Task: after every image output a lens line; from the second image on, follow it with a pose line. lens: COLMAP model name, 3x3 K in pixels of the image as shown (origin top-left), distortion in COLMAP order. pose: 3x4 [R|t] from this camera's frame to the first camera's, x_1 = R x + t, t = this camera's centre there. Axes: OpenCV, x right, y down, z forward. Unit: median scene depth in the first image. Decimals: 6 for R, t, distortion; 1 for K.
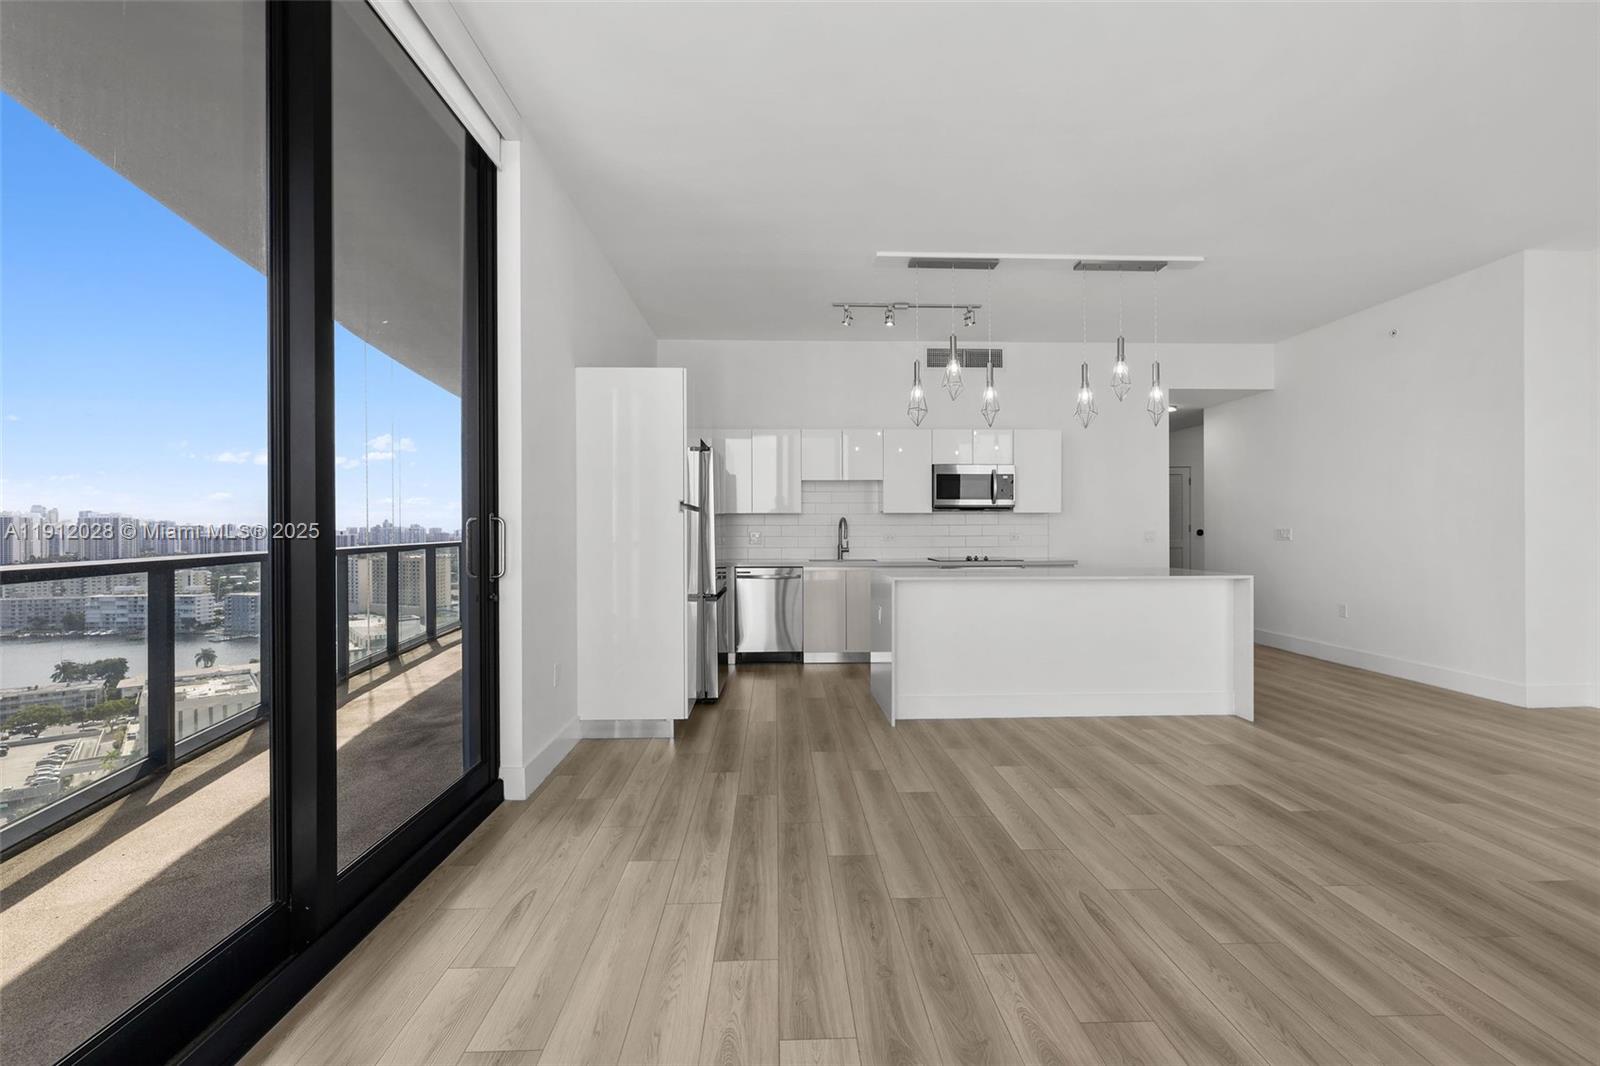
lens RADIAL K [[709.9, 0, 803.2], [0, 709.9, 521.4], [0, 0, 1]] dist [-0.006672, 0.001375]
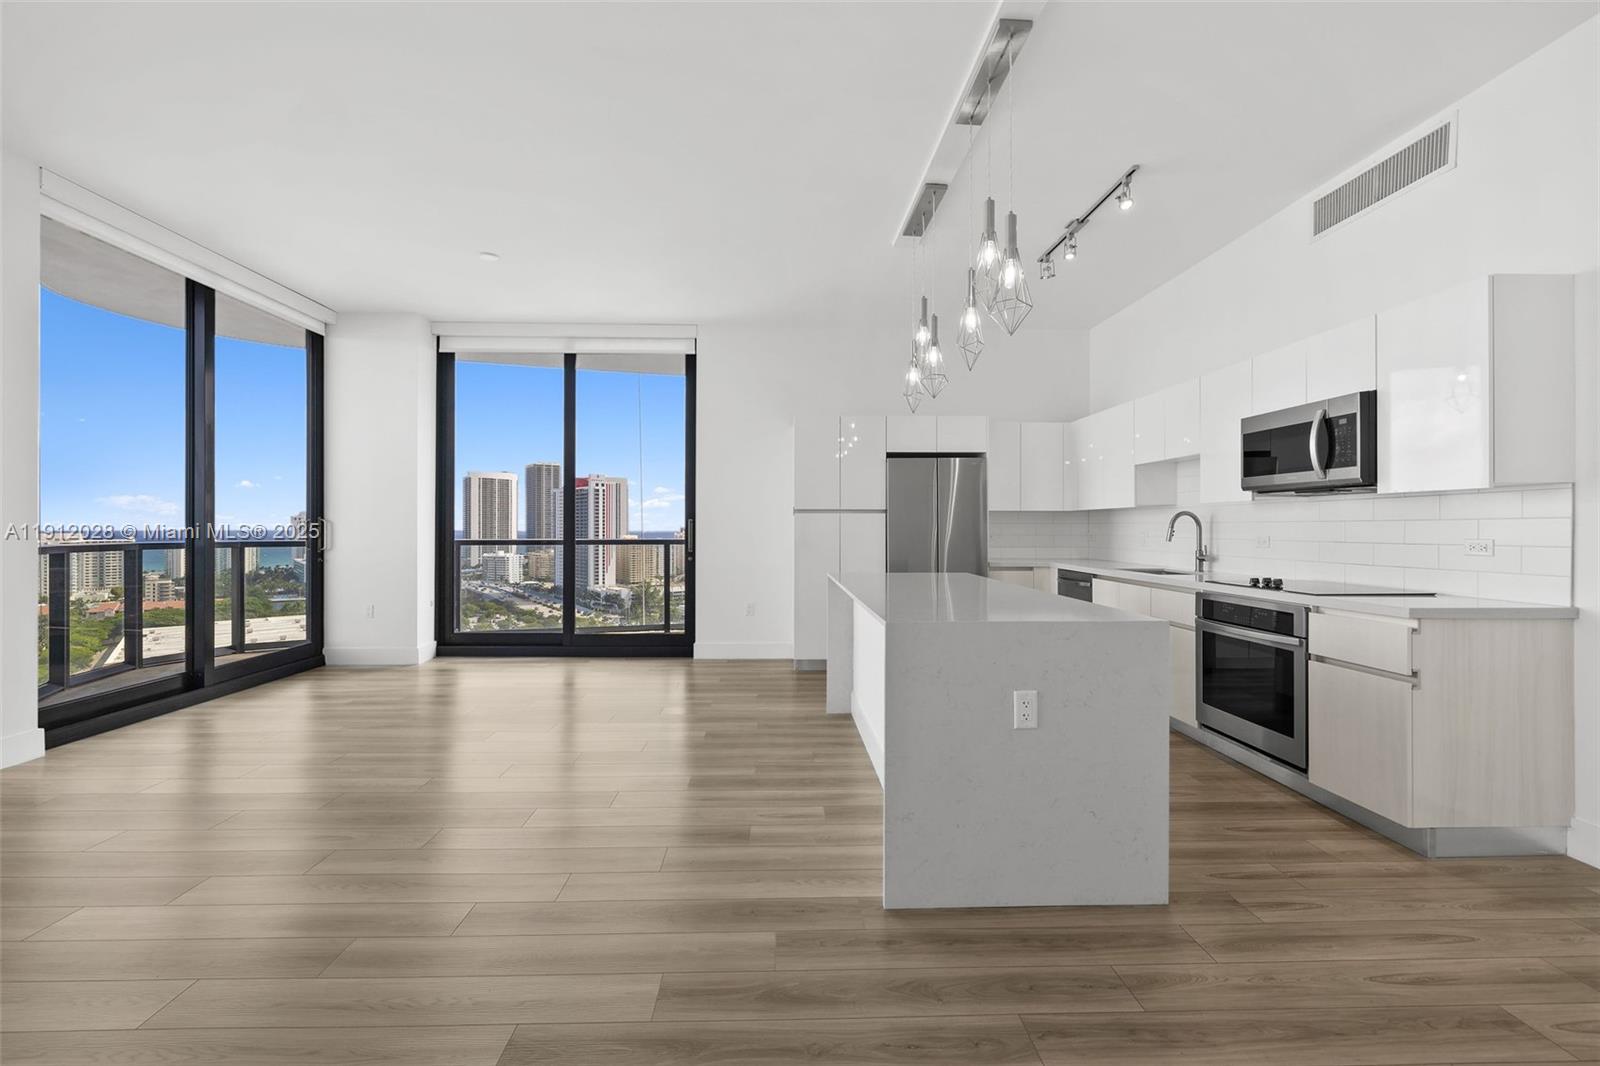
lens RADIAL K [[688.4, 0, 794.9], [0, 688.4, 524.9], [0, 0, 1]] dist [-0.000696, -0.000993]
pose [[-0.011136, 0.000352, -0.999938, 1.022539], [0.010061, 0.999949, 0.000240, 0.004884], [0.999887, -0.010058, -0.011139, 0.849468]]
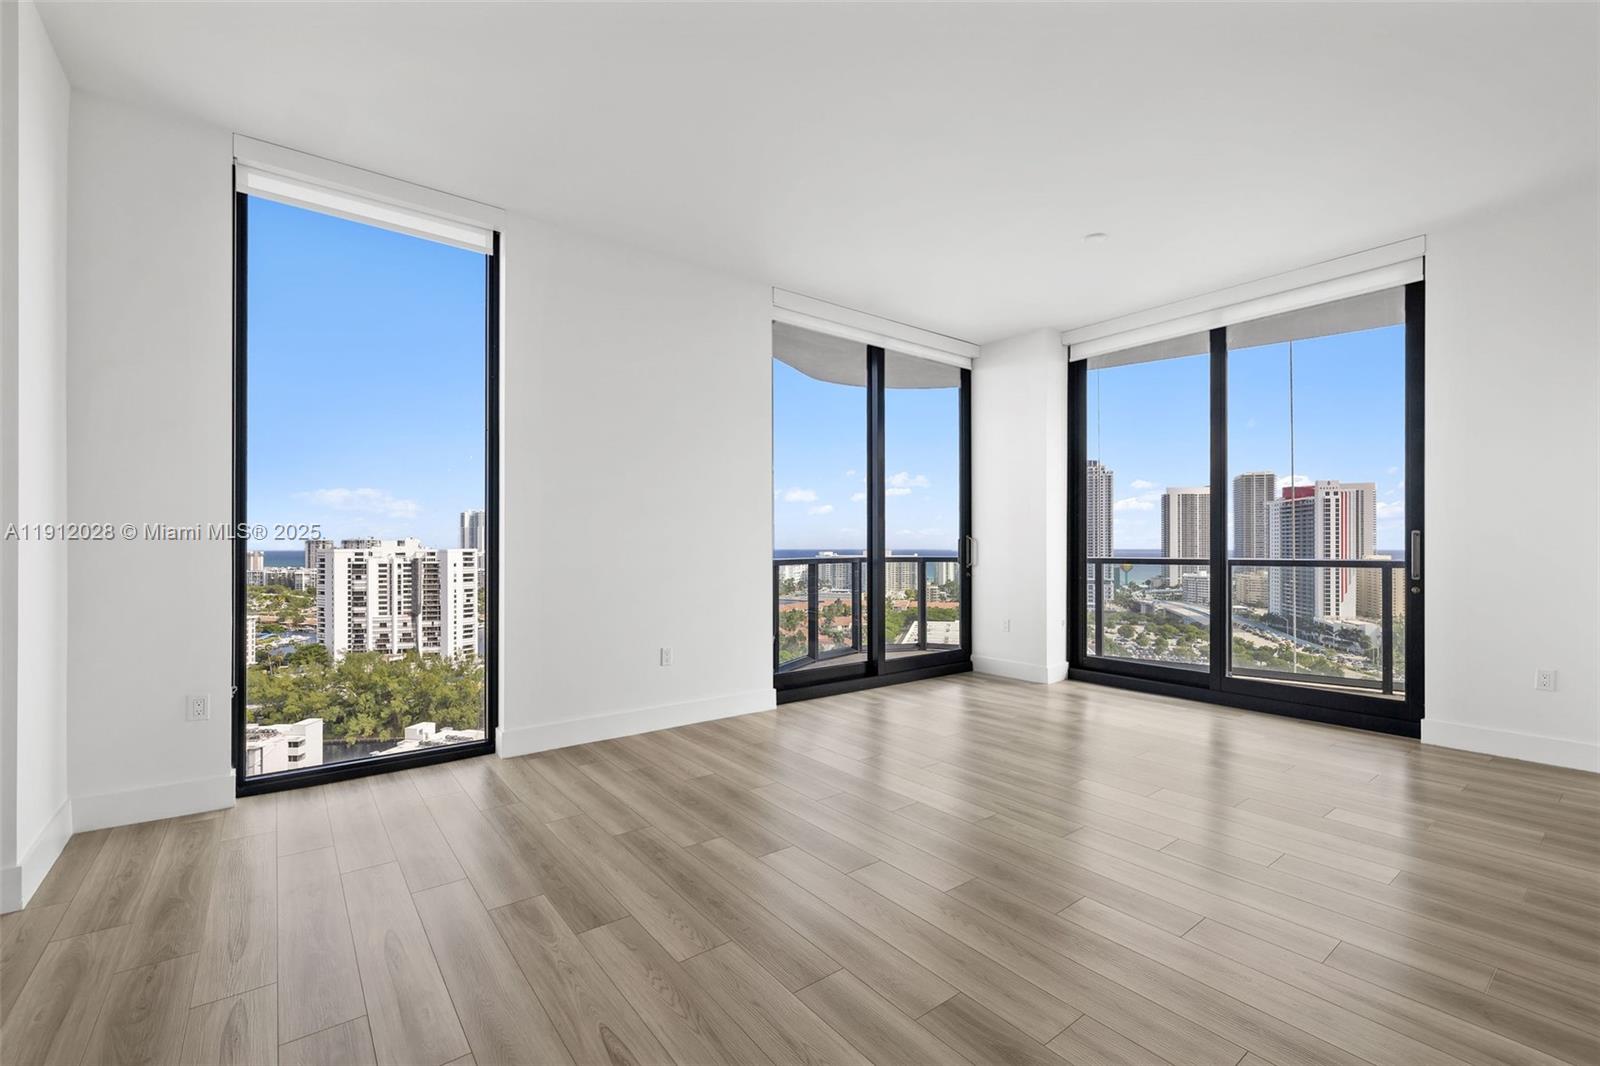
lens RADIAL K [[688.4, 0, 796.3], [0, 688.4, 546.0], [0, 0, 1]] dist [-0.000696, -0.000993]
pose [[-0.815177, 0.004854, -0.579192, 0.862944], [0.010899, 0.999916, -0.006959, 0.008822], [0.579110, -0.011985, -0.815161, 0.892821]]
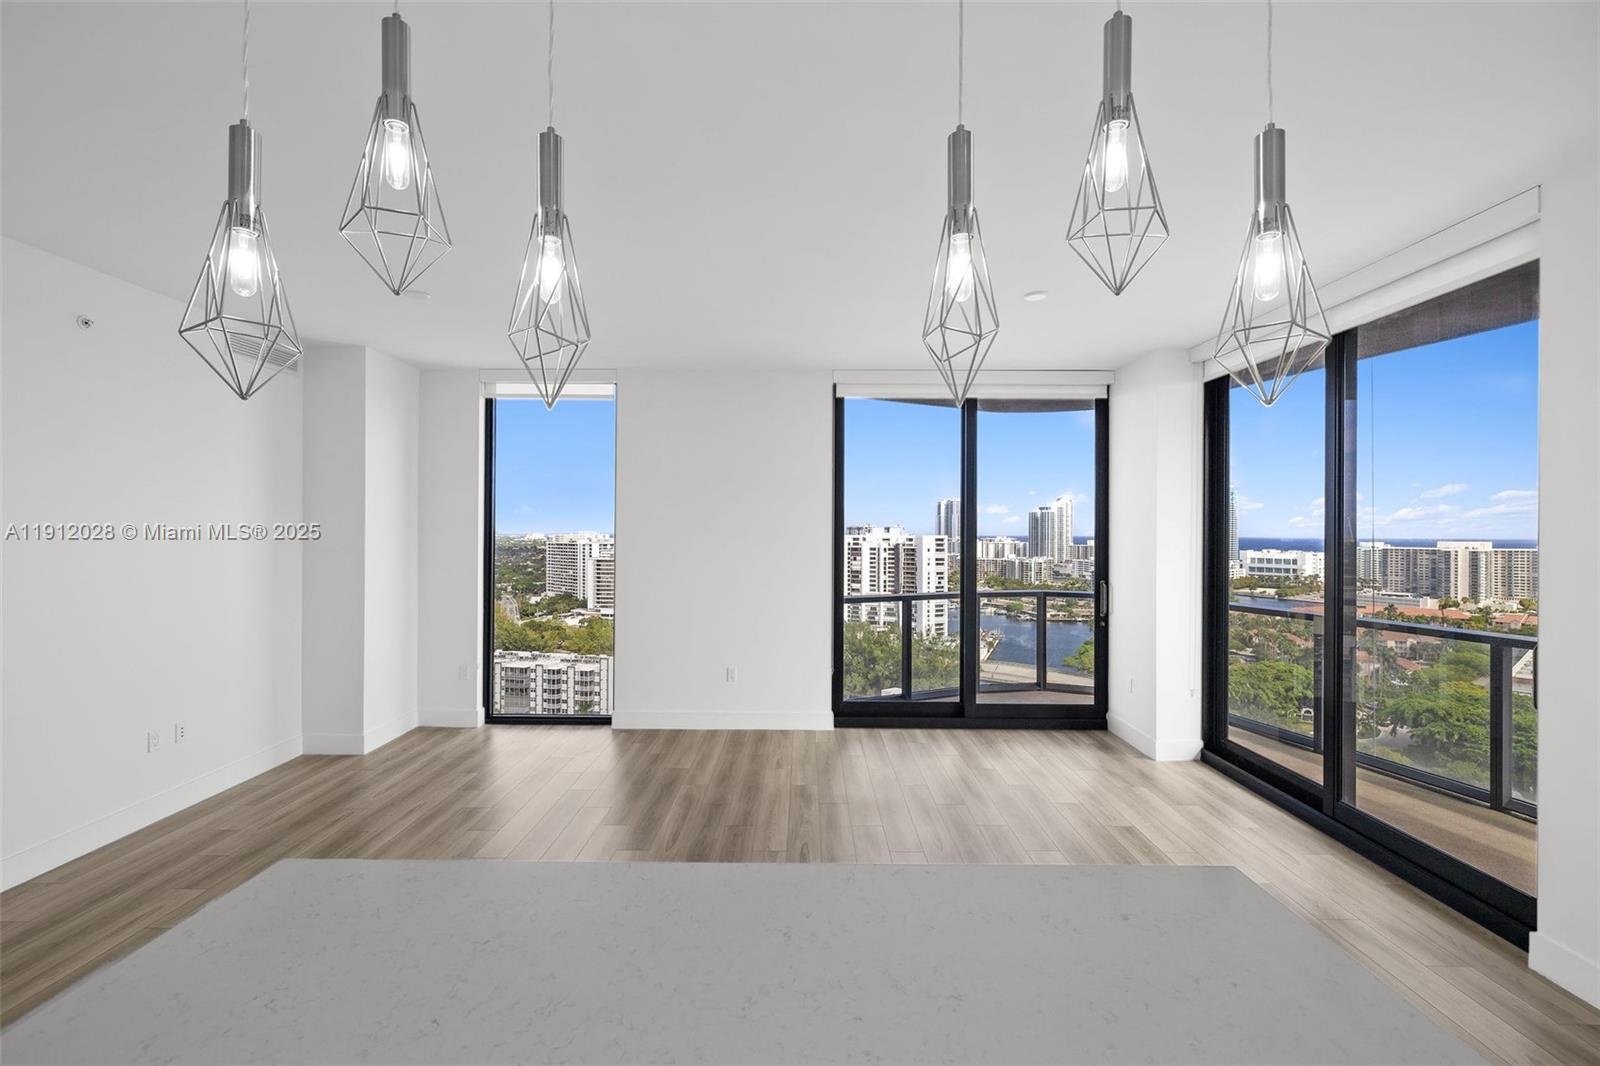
lens RADIAL K [[688.4, 0, 797.3], [0, 688.4, 533.9], [0, 0, 1]] dist [-0.000696, -0.000993]
pose [[-0.998833, -0.000547, 0.048302, 0.305680], [-0.000868, 0.999978, -0.006625, -0.089354], [-0.048298, -0.006659, -0.998811, 1.233050]]
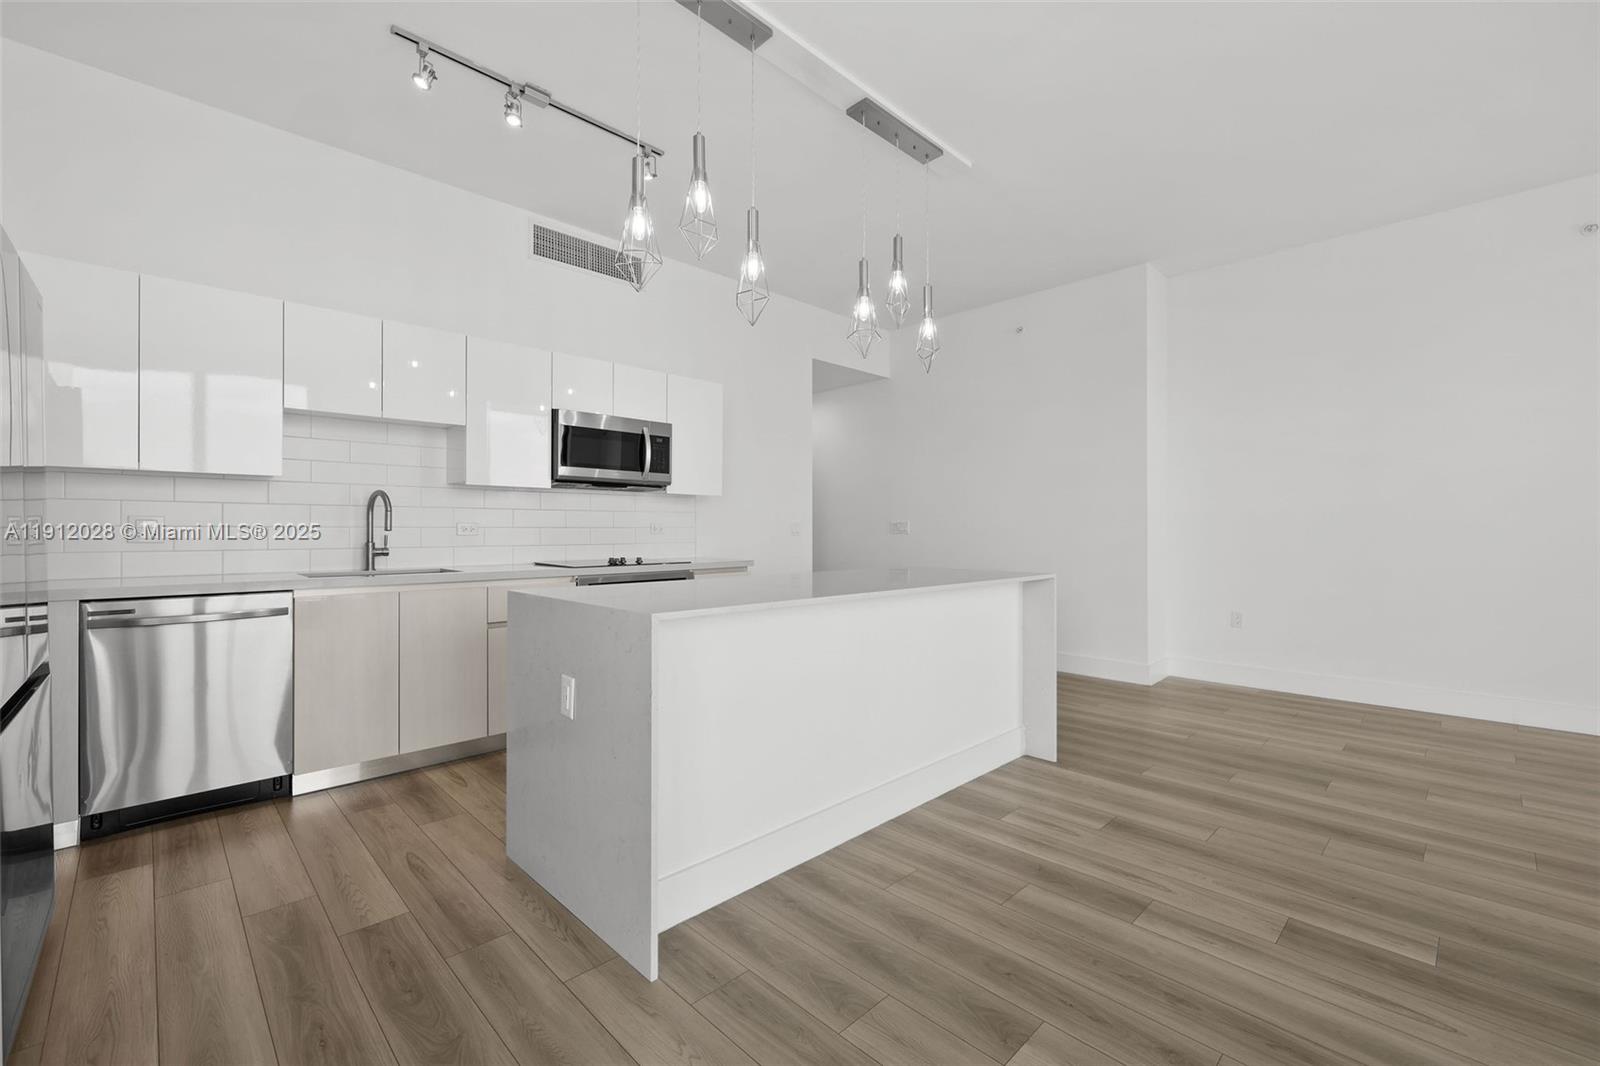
lens RADIAL K [[676.7, 0, 802.1], [0, 676.7, 527.9], [0, 0, 1]] dist [-0.004562, 0.000607]
pose [[0.741789, 0.004085, 0.670620, -0.064115], [-0.010427, 0.999931, 0.005443, 0.021669], [-0.670552, -0.011030, 0.741781, 0.574845]]
